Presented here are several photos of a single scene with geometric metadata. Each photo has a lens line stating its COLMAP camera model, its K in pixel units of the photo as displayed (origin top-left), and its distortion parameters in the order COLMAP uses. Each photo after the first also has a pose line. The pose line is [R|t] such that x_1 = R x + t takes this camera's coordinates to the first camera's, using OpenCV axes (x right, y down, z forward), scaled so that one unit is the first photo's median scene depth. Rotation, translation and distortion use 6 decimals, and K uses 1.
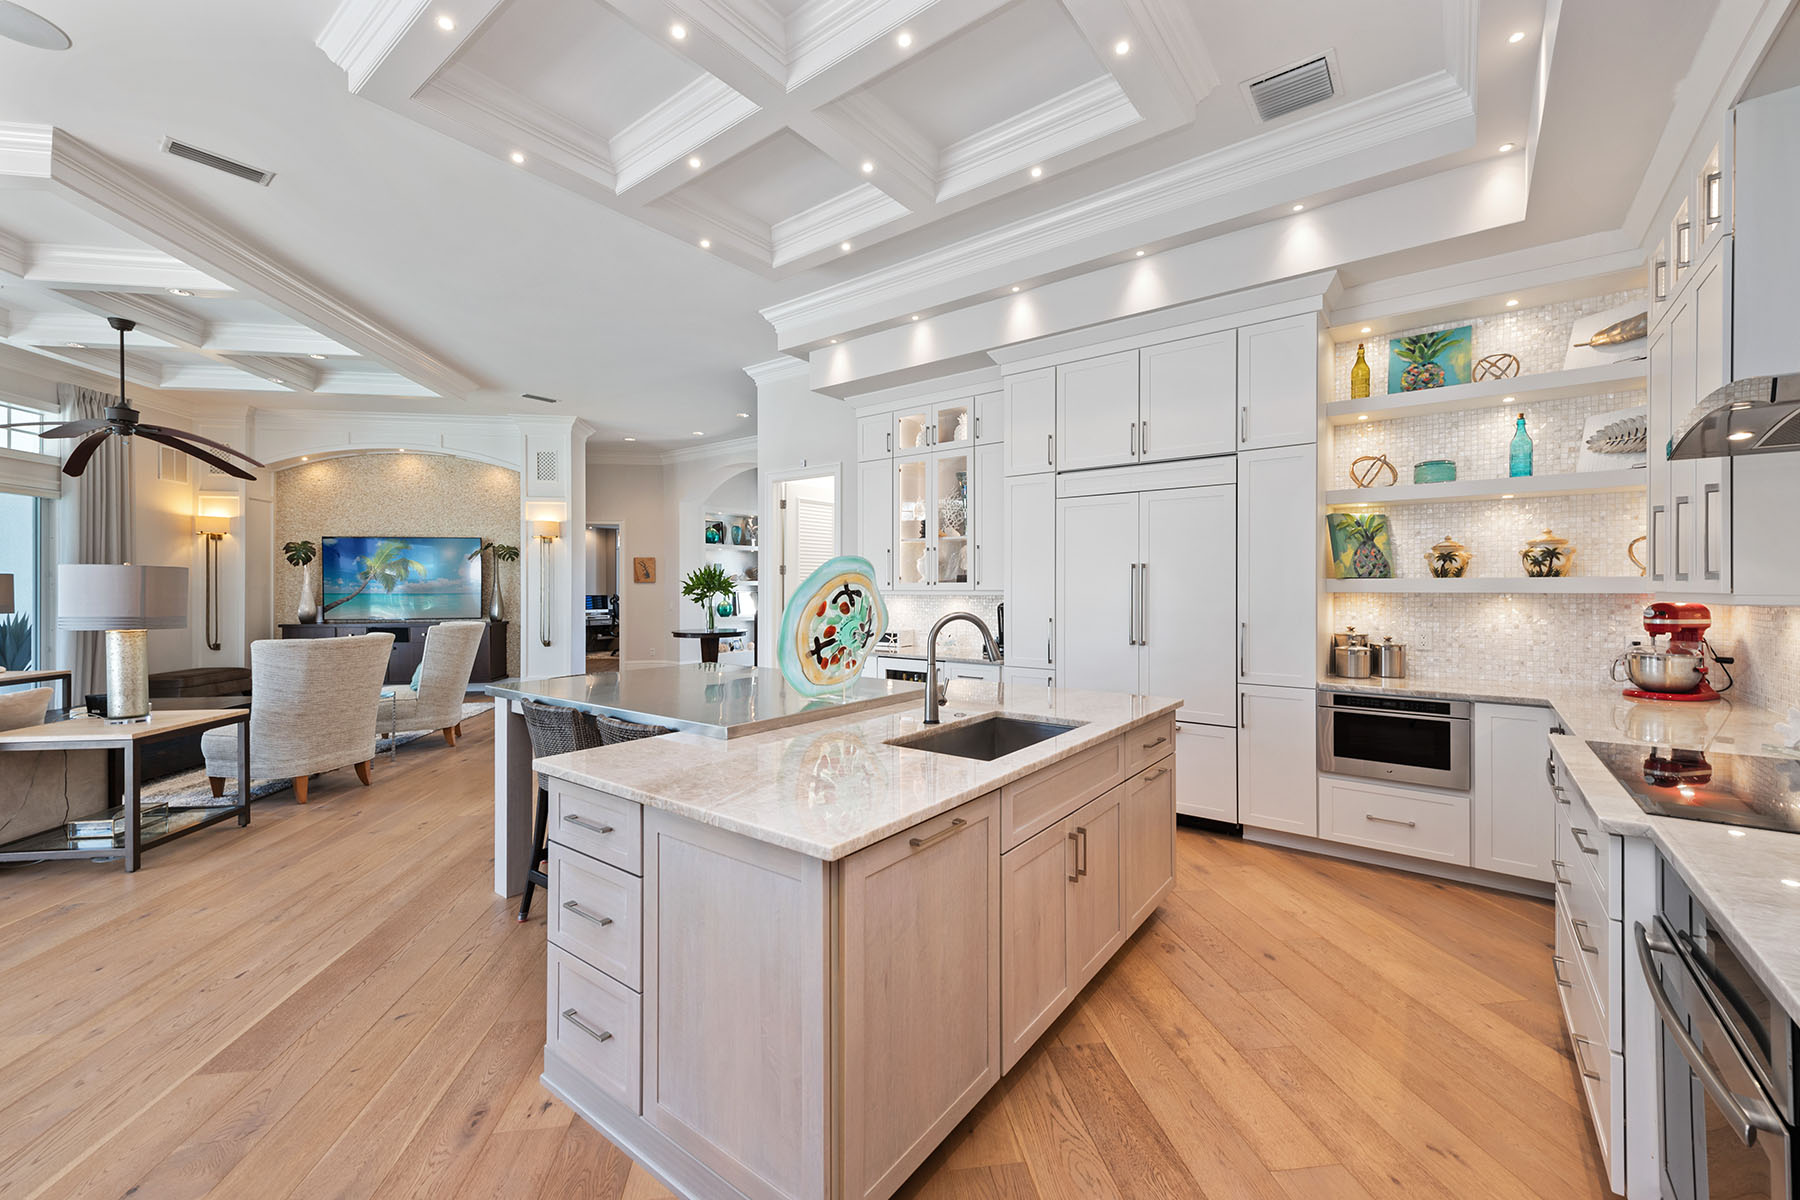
lens RADIAL K [[722.2, 0, 899.1], [0, 722.2, 592.8], [0, 0, 1]] dist [-0.000194, 0.000000]
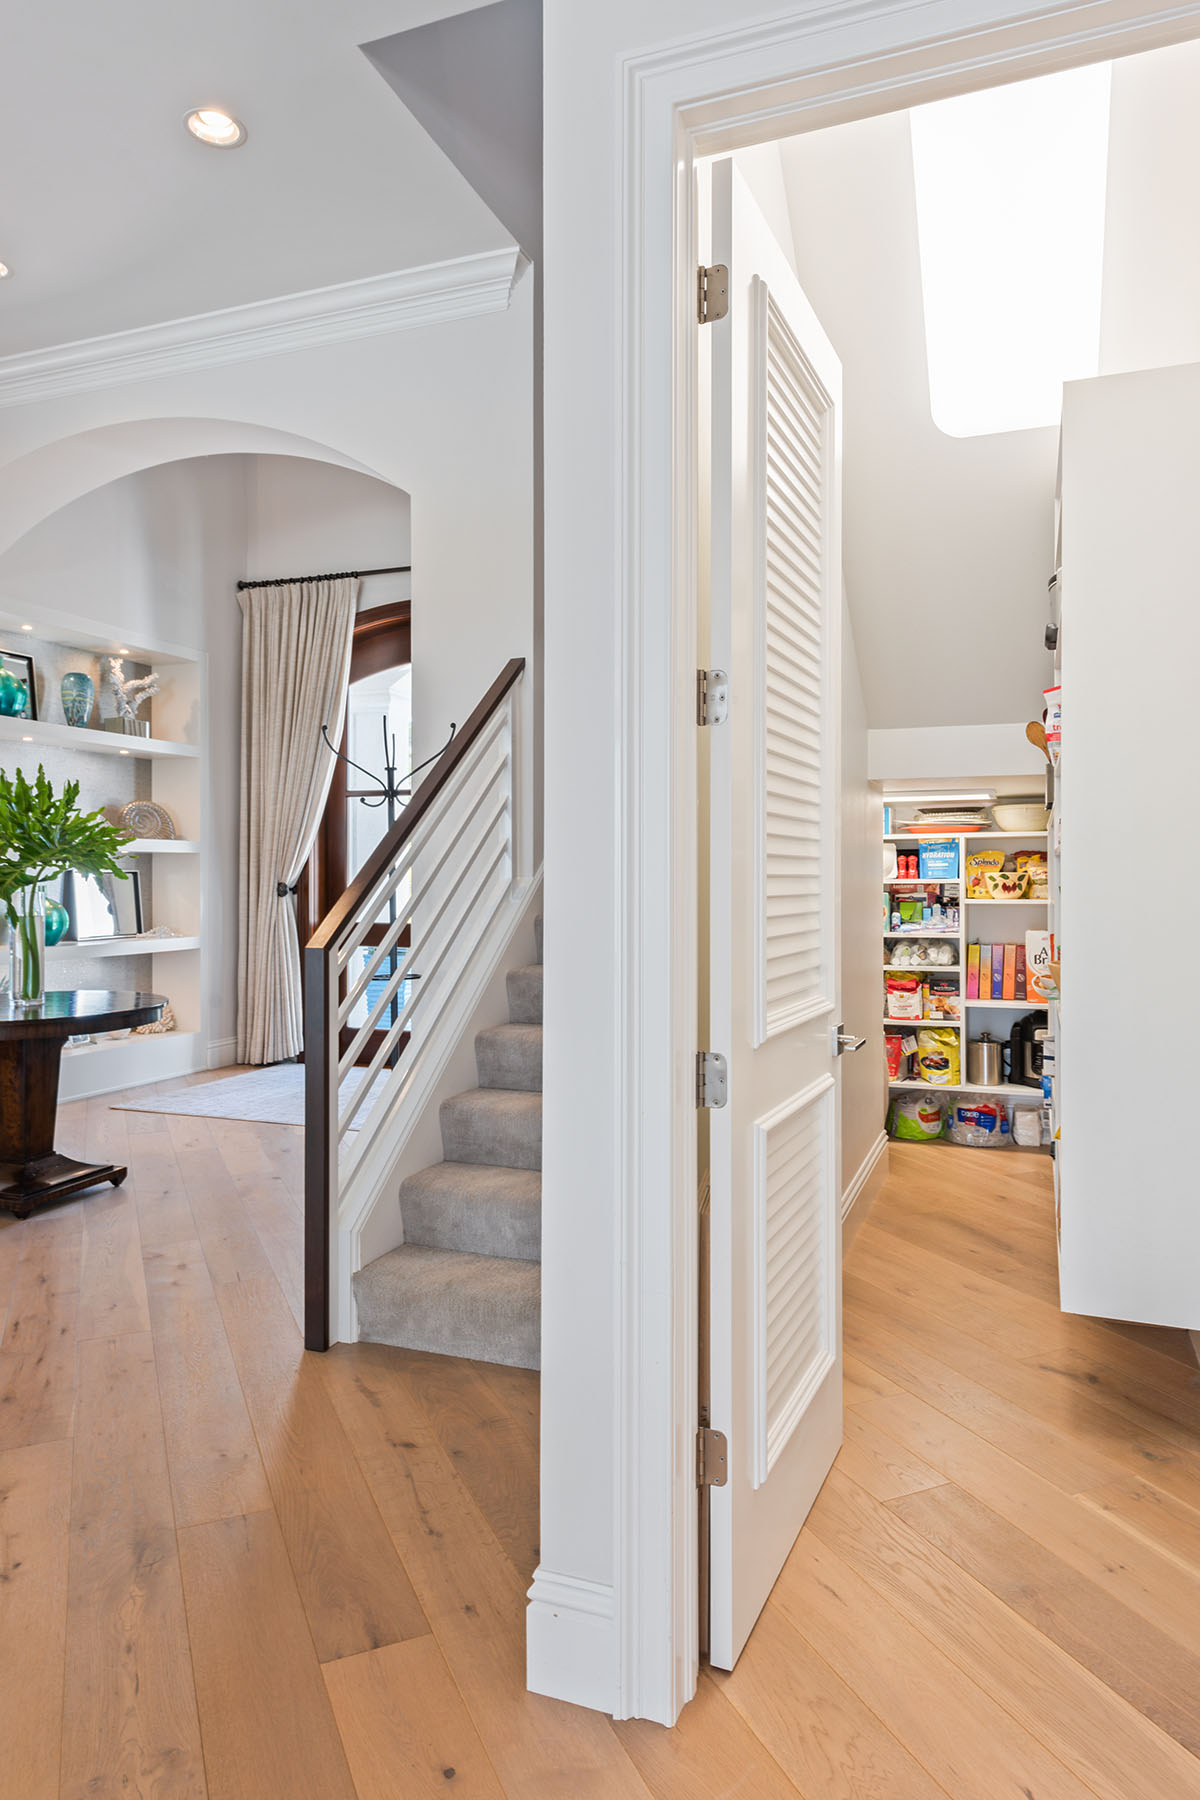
lens RADIAL K [[1208.8, 0, 602.0], [0, 1208.8, 894.8], [0, 0, 1]] dist [-0.001145, -0.000156]
pose [[0.967642, 0.000285, 0.252326, -0.133762], [-0.001732, 0.999983, 0.005512, 0.005529], [-0.252320, -0.005771, 0.967627, 0.408980]]
